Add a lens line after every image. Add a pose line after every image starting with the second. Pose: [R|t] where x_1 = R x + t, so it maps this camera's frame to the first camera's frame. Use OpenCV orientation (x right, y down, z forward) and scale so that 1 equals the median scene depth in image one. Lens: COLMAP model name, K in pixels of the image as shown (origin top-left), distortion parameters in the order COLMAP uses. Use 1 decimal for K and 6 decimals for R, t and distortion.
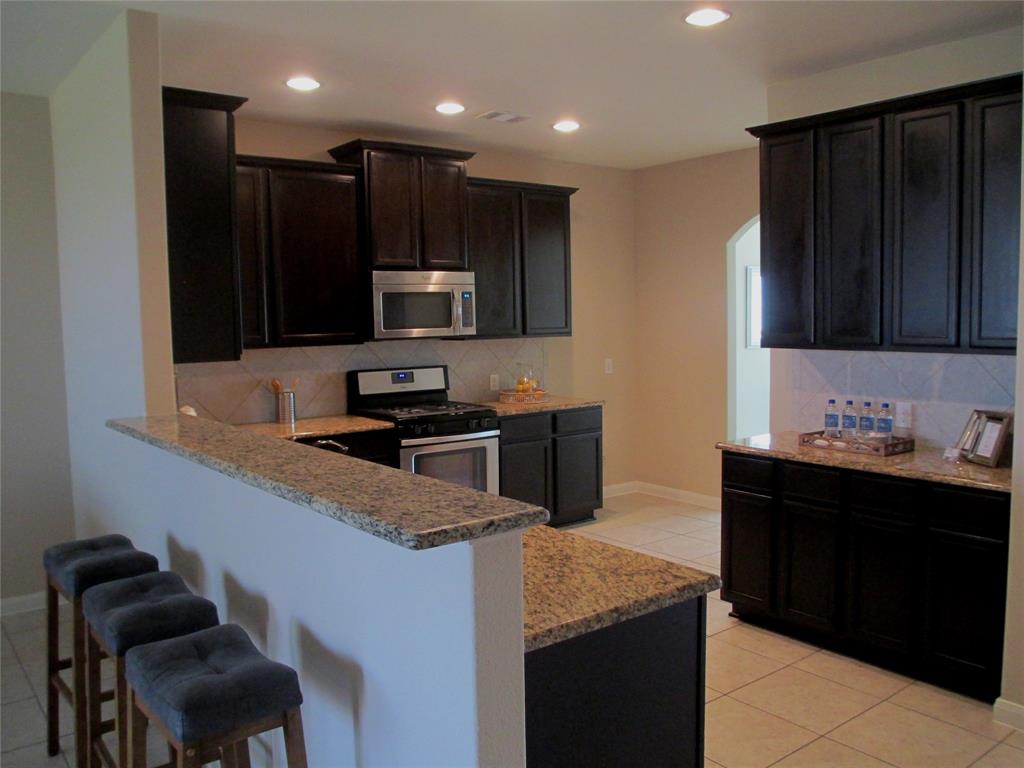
lens RADIAL K [[864.2, 0, 516.8], [0, 864.2, 384.1], [0, 0, 1]] dist [-0.043049, 0.006759]
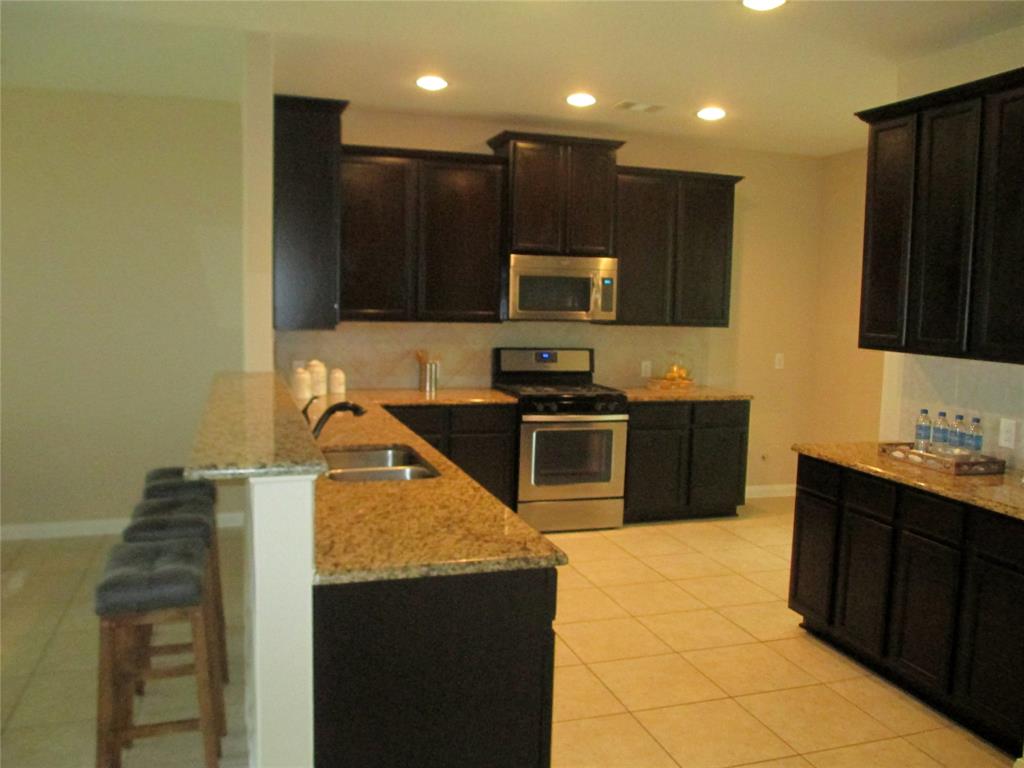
lens RADIAL K [[864.2, 0, 516.8], [0, 864.2, 384.1], [0, 0, 1]] dist [-0.043049, 0.006759]
pose [[0.937666, 0.076200, -0.339081, 0.212172], [-0.070445, 0.997086, 0.029269, -0.003885], [0.340324, -0.003558, 0.940302, -0.001779]]
